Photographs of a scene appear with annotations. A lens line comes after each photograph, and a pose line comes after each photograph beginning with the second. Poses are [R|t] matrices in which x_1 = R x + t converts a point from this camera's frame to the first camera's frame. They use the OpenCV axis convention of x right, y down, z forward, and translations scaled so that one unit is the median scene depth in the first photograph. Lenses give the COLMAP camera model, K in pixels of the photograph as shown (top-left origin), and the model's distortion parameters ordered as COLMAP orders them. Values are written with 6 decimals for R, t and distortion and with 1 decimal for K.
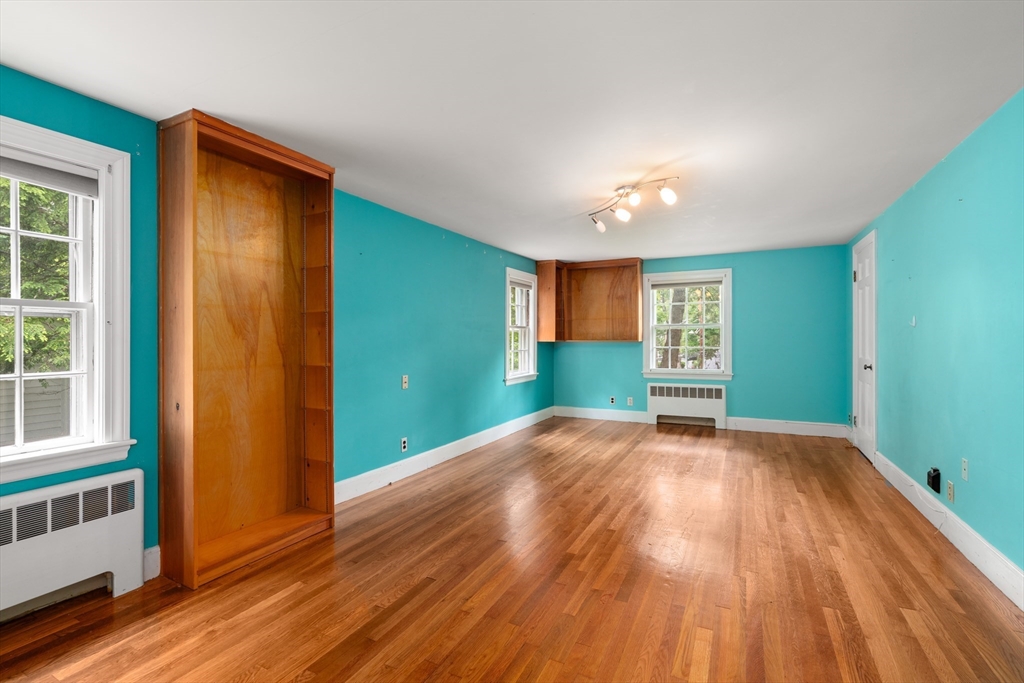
lens RADIAL K [[461.8, 0, 512.0], [0, 461.8, 341.5], [0, 0, 1]] dist [0.001793, 0.000111]
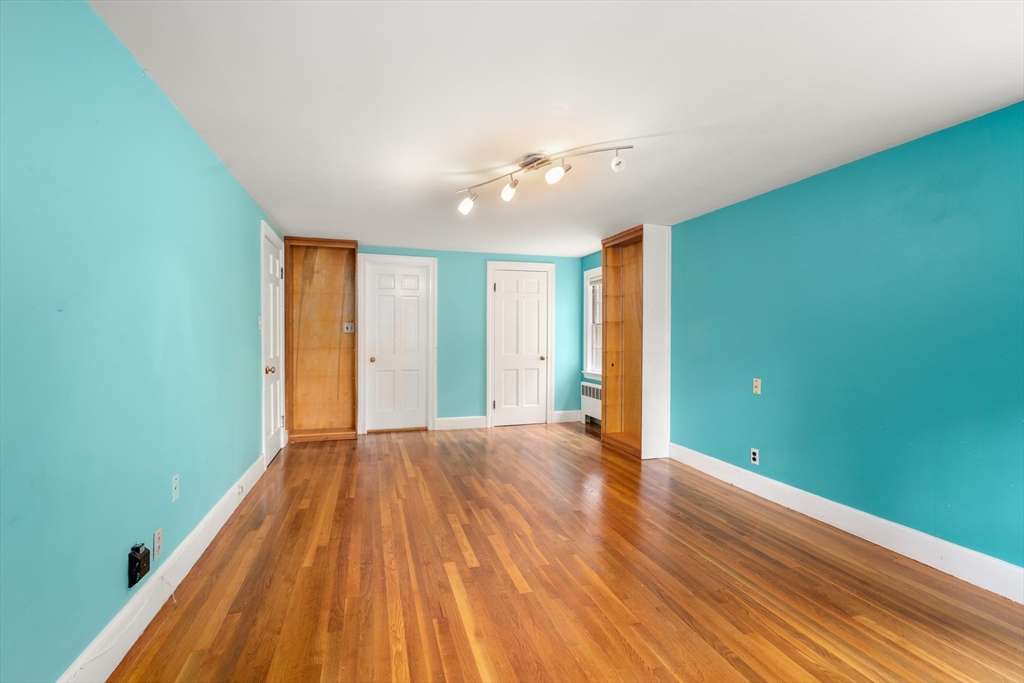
lens RADIAL K [[461.8, 0, 512.0], [0, 461.8, 341.5], [0, 0, 1]] dist [0.001793, 0.000111]
pose [[-0.720170, 0.006630, -0.693766, 0.722841], [-0.005626, 0.999866, 0.015395, -0.008933], [0.693775, 0.014990, -0.720035, 1.321419]]
